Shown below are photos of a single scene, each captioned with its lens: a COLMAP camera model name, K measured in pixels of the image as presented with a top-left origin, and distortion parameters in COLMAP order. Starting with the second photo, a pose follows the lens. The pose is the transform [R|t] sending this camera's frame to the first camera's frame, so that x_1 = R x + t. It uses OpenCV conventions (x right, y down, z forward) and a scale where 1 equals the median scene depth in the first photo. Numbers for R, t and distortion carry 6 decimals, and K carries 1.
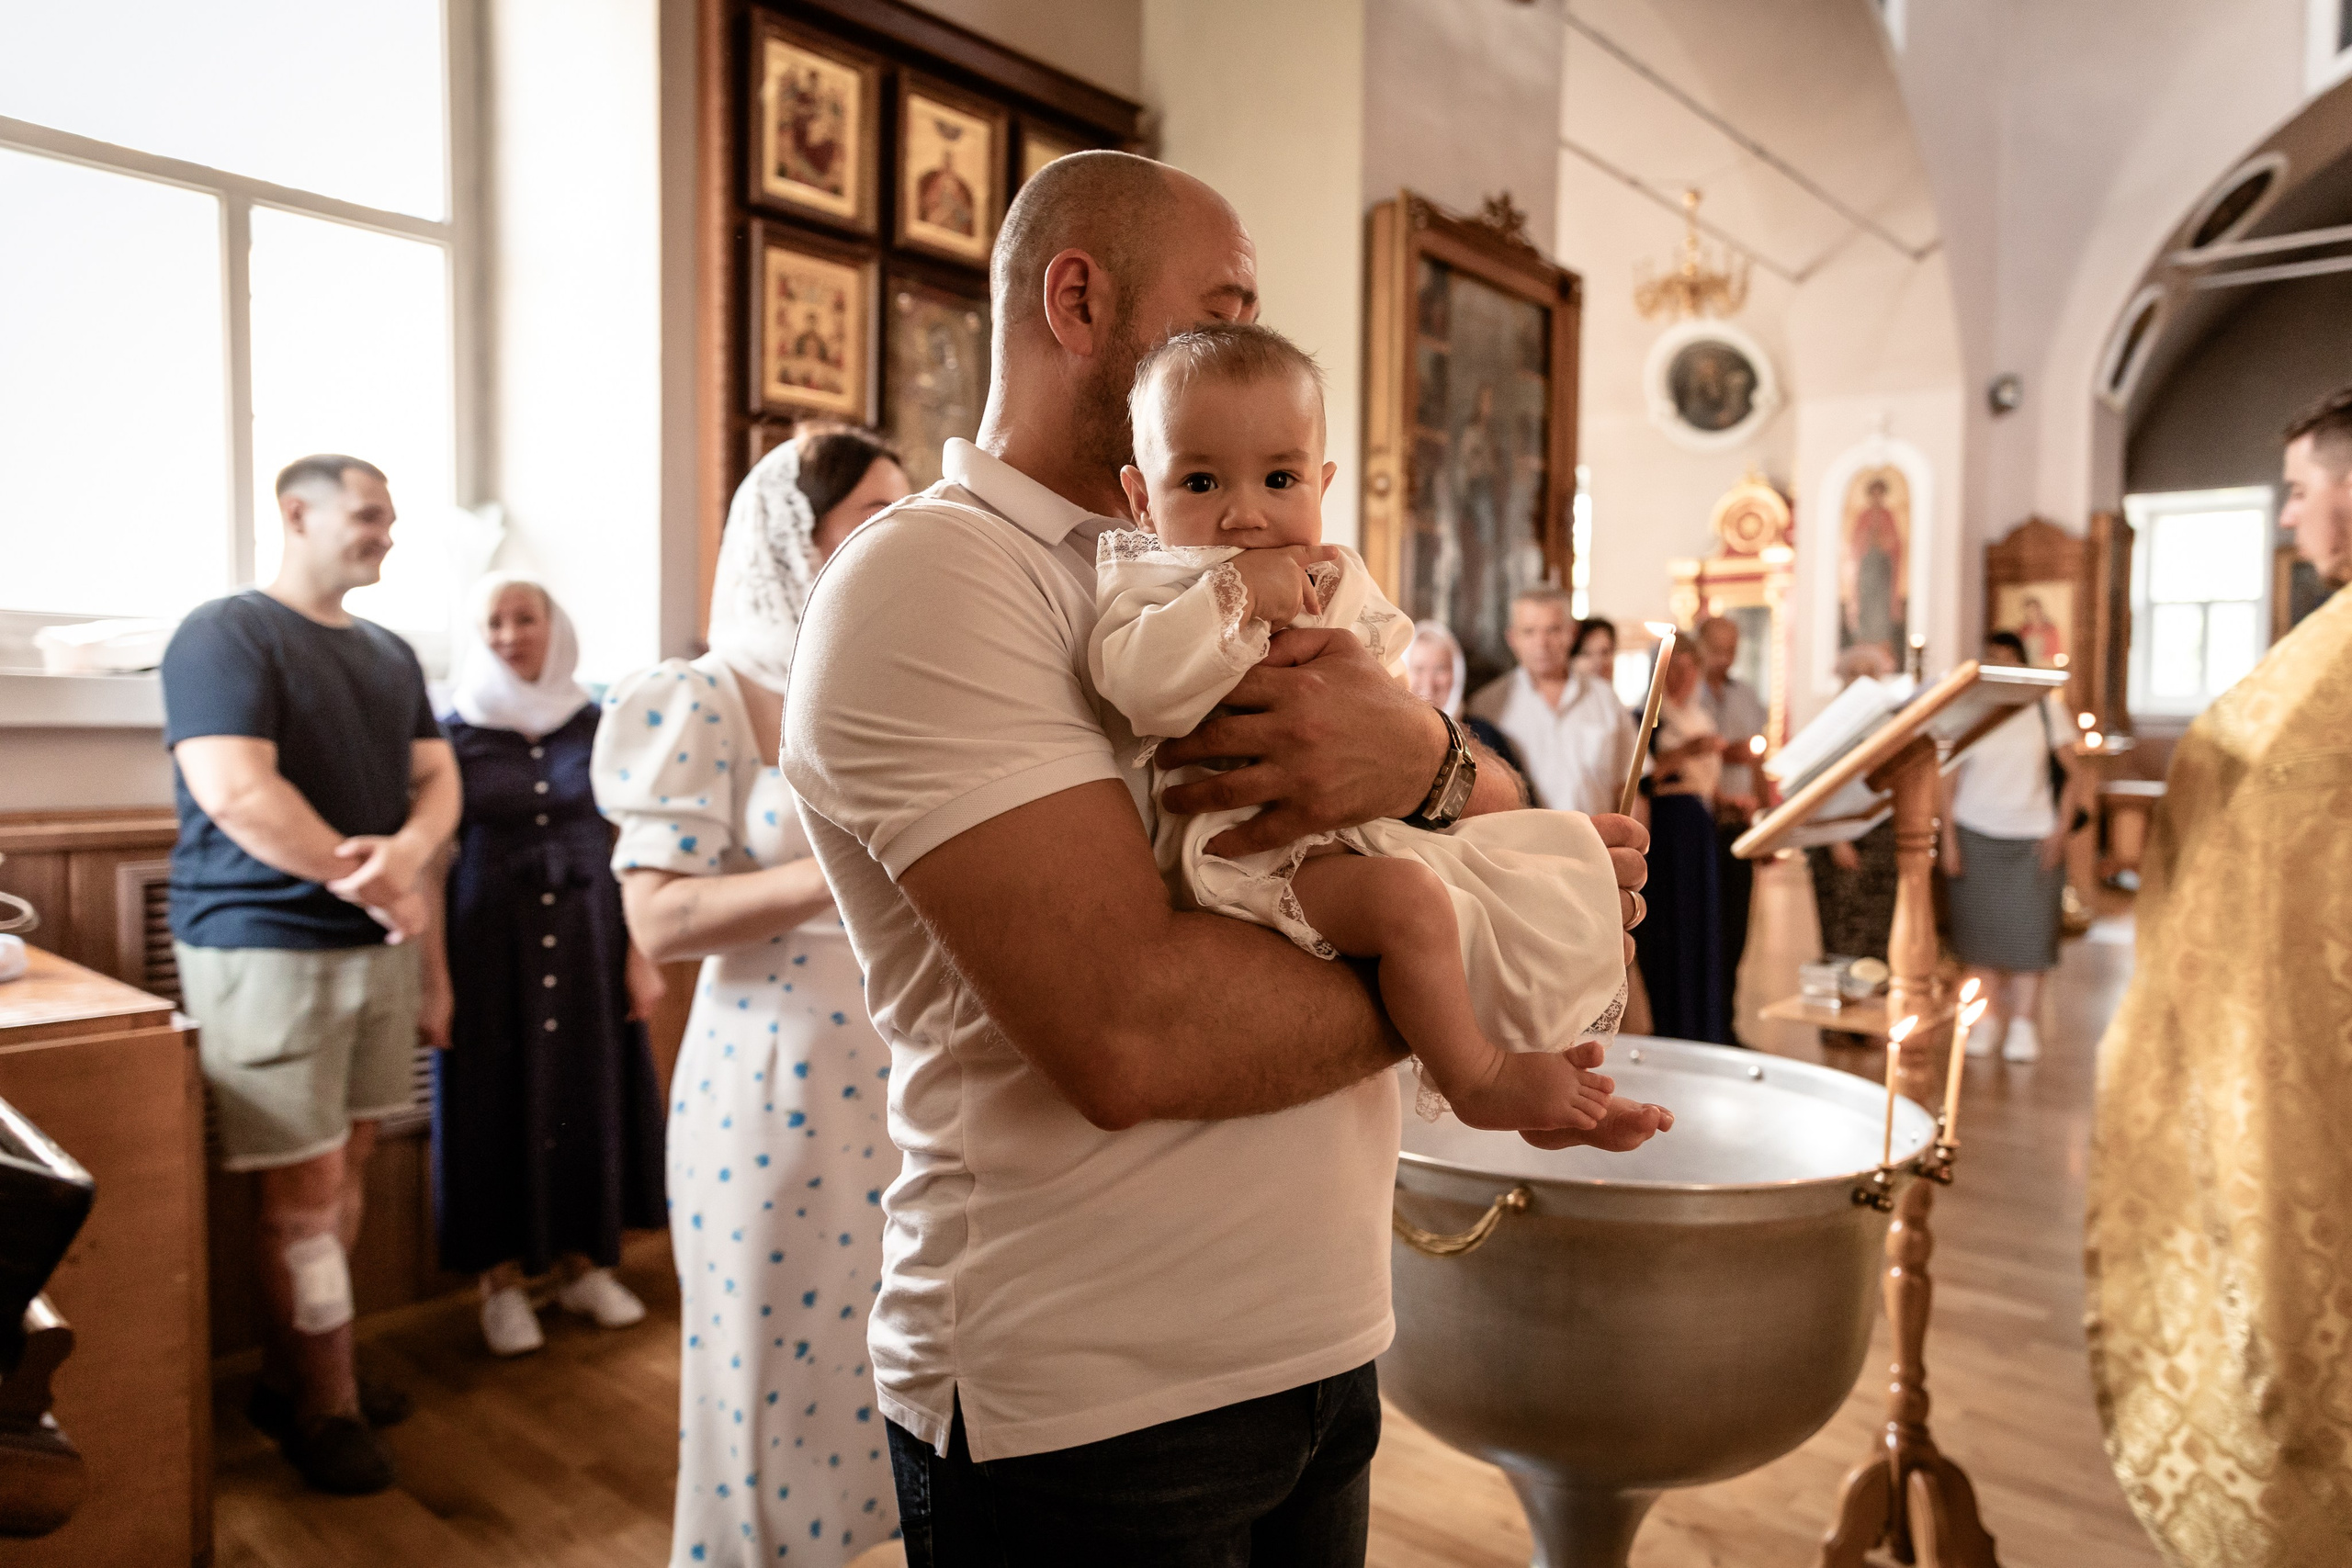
lens RADIAL K [[1579.4, 0, 1176.9], [0, 1579.4, 802.6], [0, 0, 1]] dist [-0.034776, 0.007776]
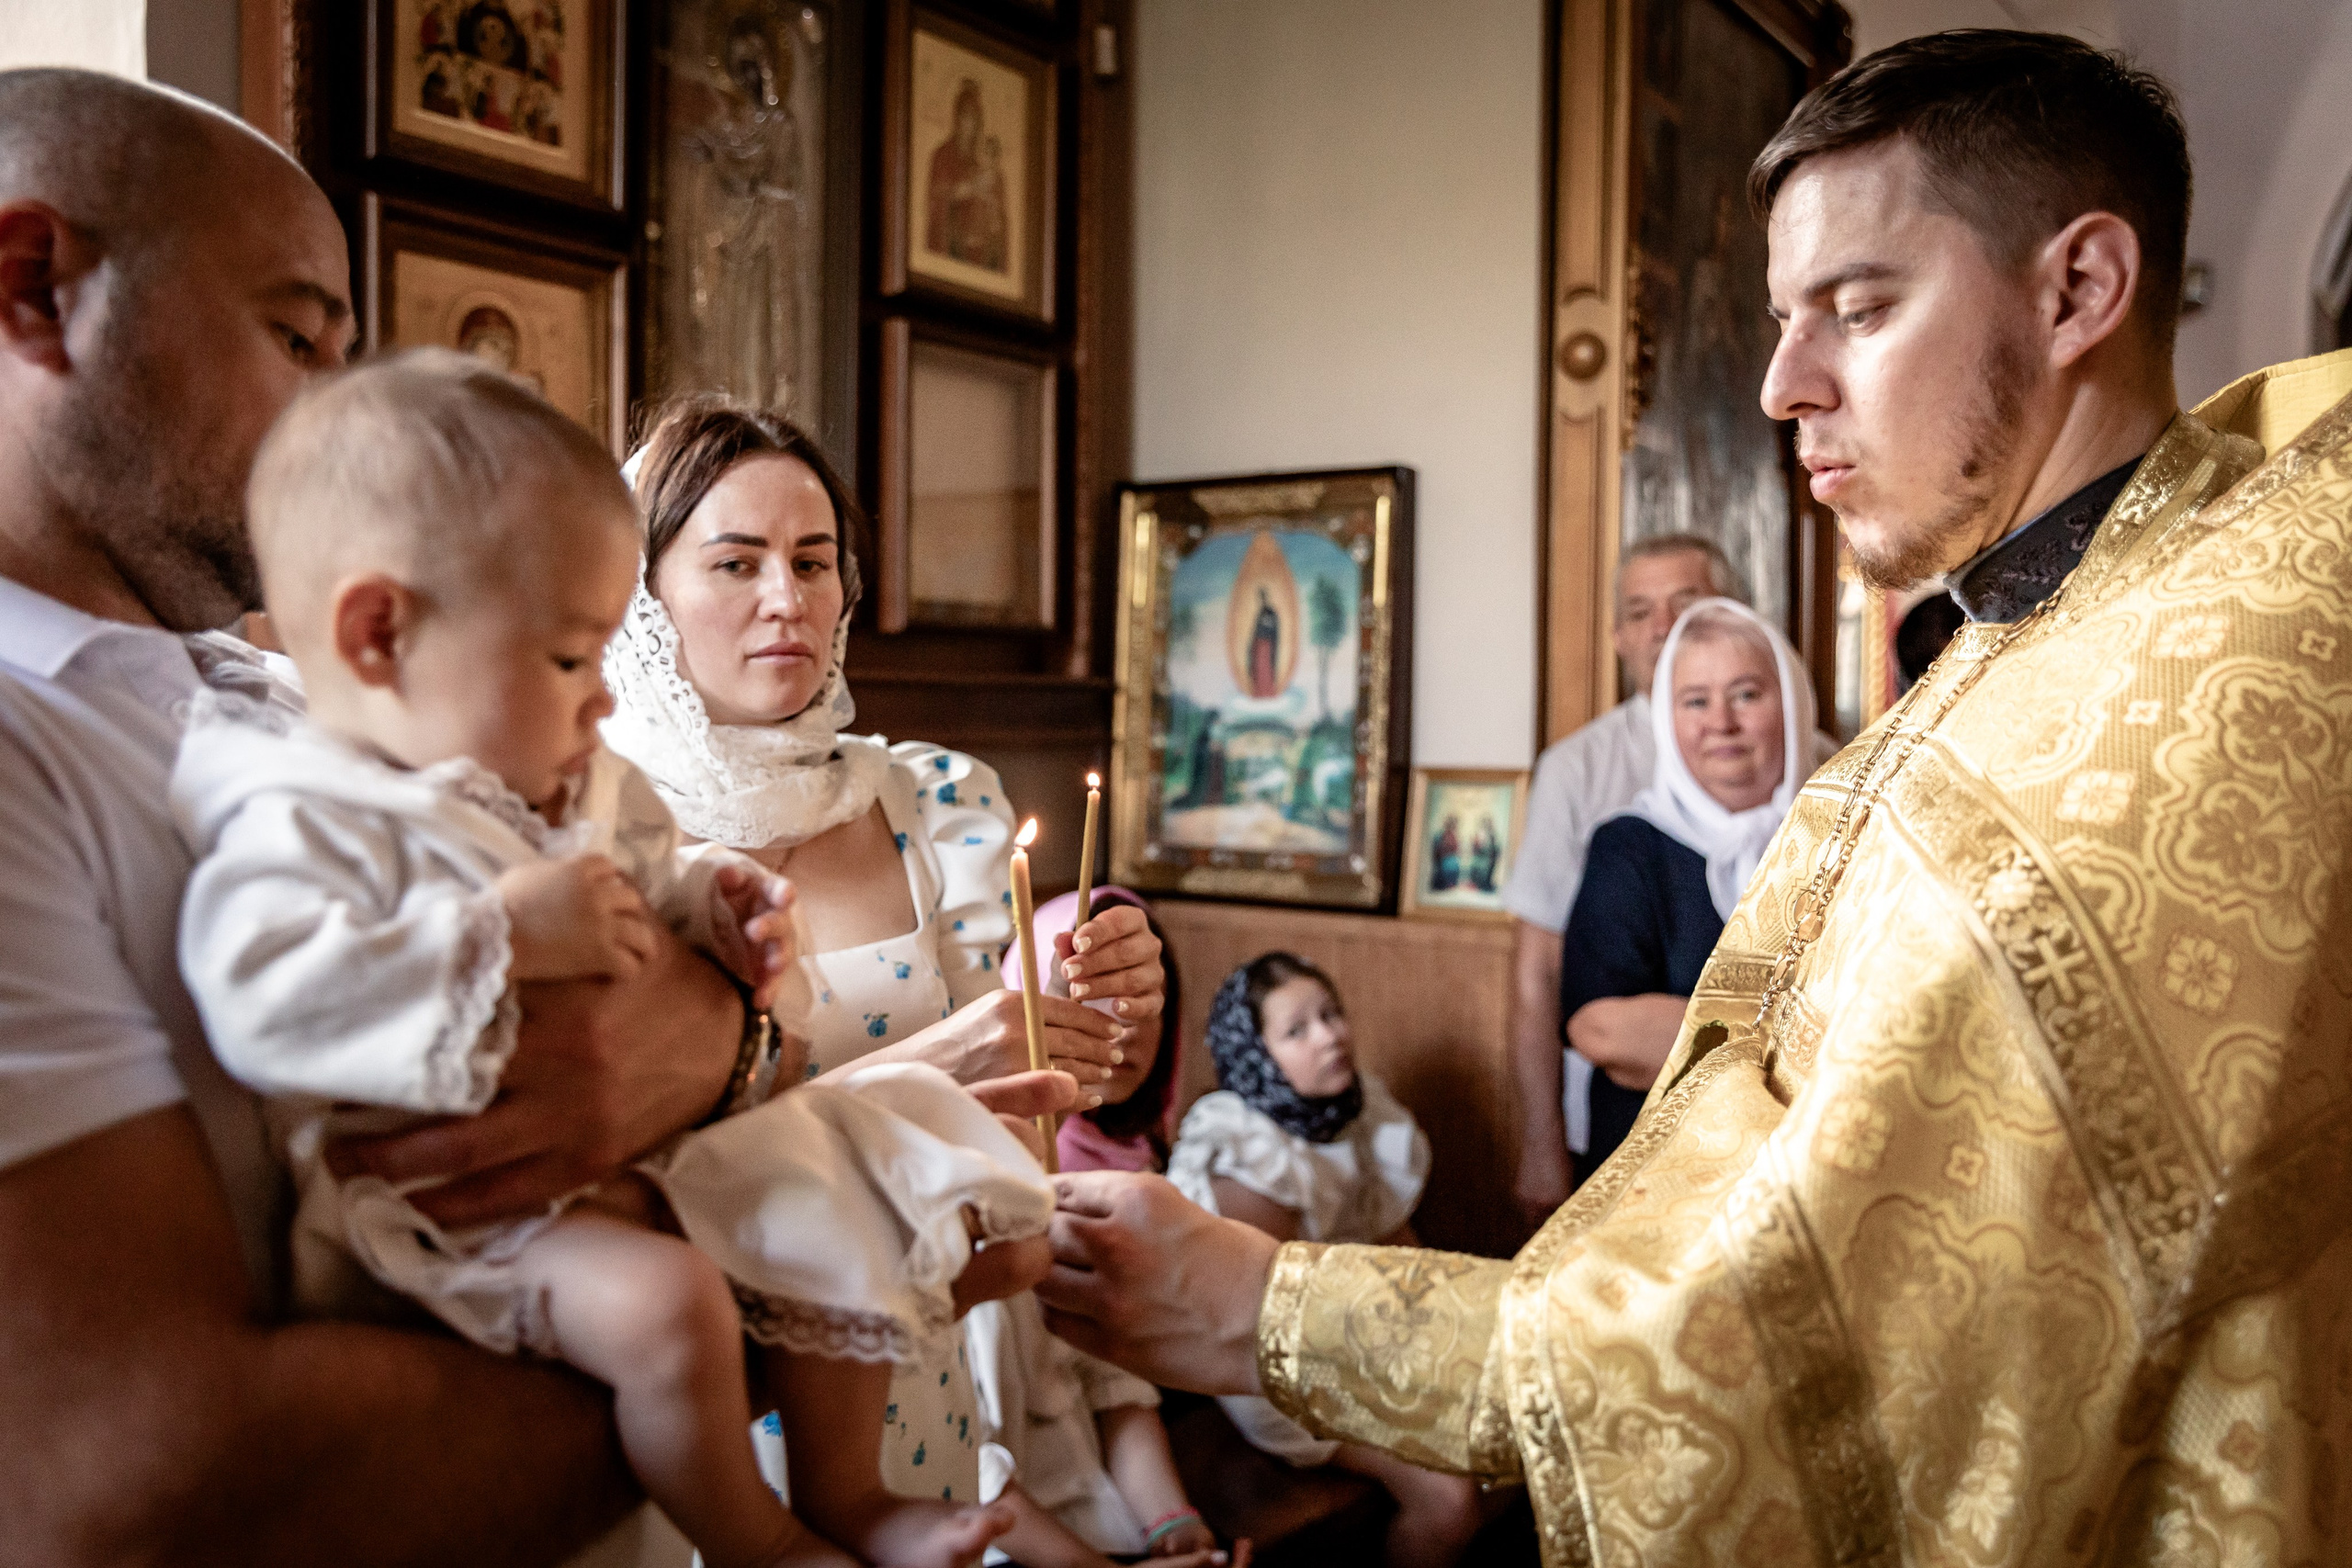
lens RADIAL K [[2009.5, 0, 1176.3], [0, 2009.5, 789.3], [0, 0, 1]] dist [0.007454, -0.005120]
pose [[0.994359, -0.002380, 0.106040, -0.084382], [0.004394, 0.999814, -0.018766, -0.042603], [-0.105976, 0.019126, 0.994185, 0.345714]]
